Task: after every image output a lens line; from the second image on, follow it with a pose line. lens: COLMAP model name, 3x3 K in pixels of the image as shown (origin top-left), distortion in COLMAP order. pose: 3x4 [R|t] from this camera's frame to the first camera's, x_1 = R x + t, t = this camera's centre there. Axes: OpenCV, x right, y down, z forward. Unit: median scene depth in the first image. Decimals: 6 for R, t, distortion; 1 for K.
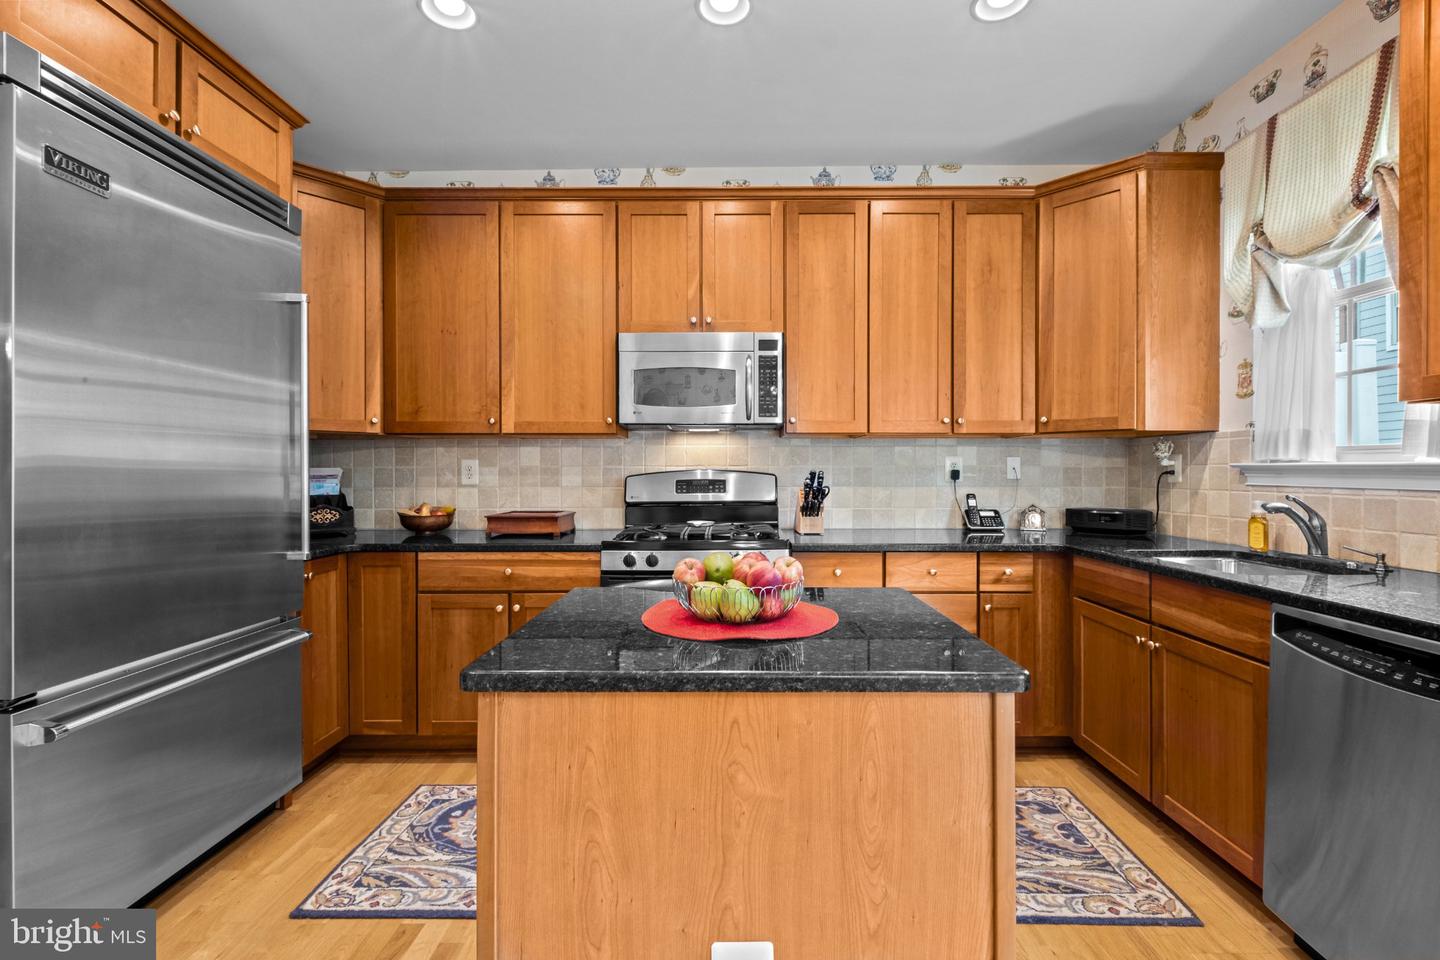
lens RADIAL K [[630.6, 0, 723.8], [0, 630.6, 472.7], [0, 0, 1]] dist [0.001388, -0.003842]
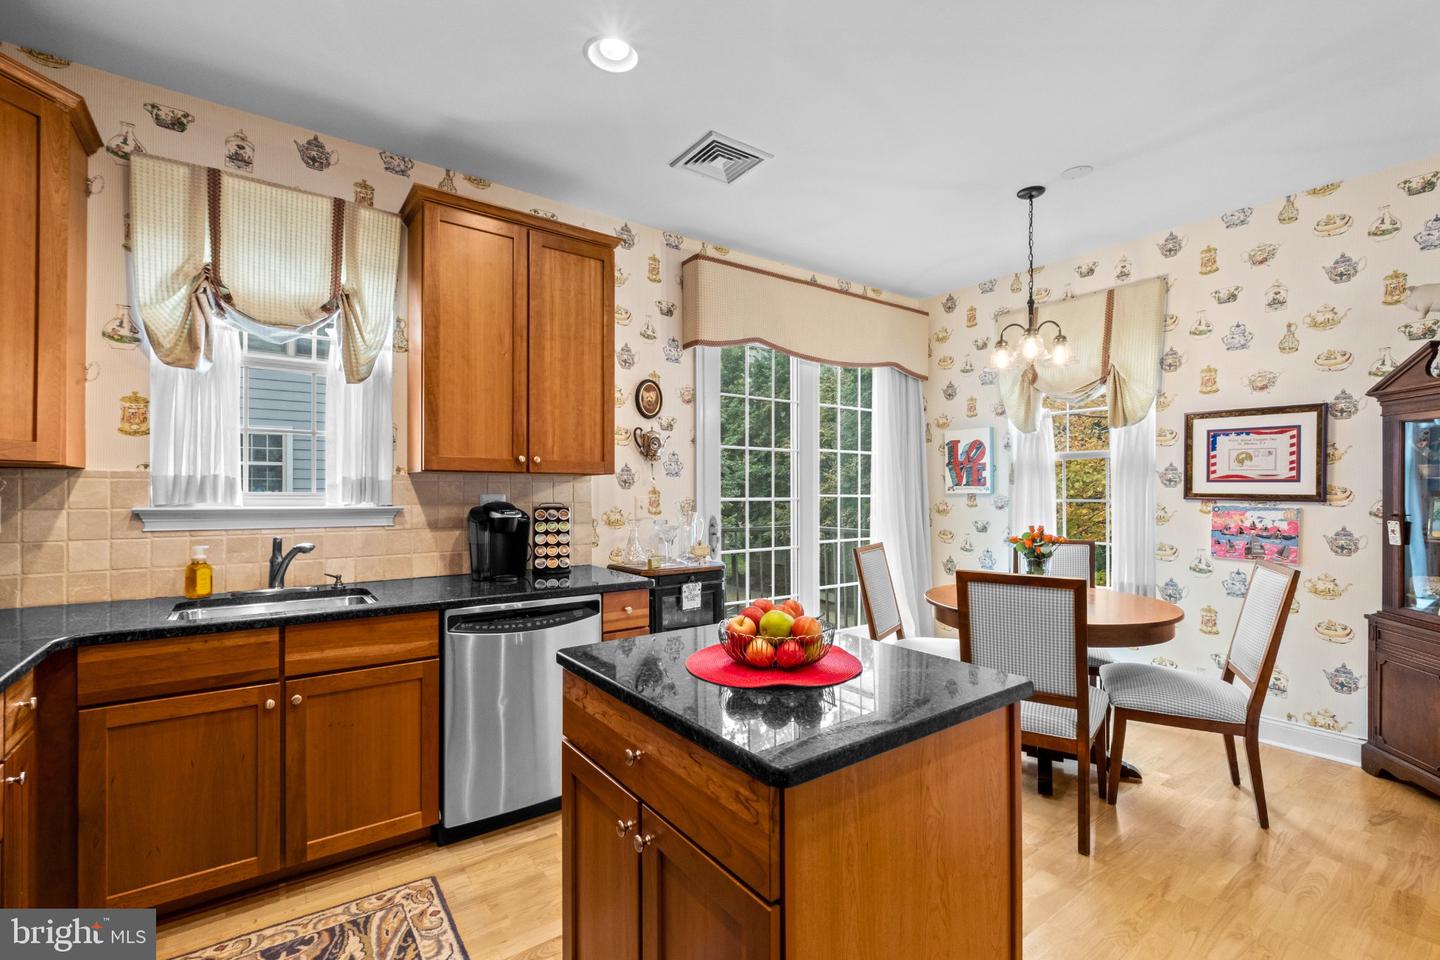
lens RADIAL K [[630.6, 0, 723.9], [0, 630.6, 491.5], [0, 0, 1]] dist [0.001388, -0.003842]
pose [[-0.598417, 0.002522, 0.801181, -0.365953], [0.001439, 0.999997, -0.002073, -0.031817], [-0.801183, -0.000088, -0.598419, 0.784419]]
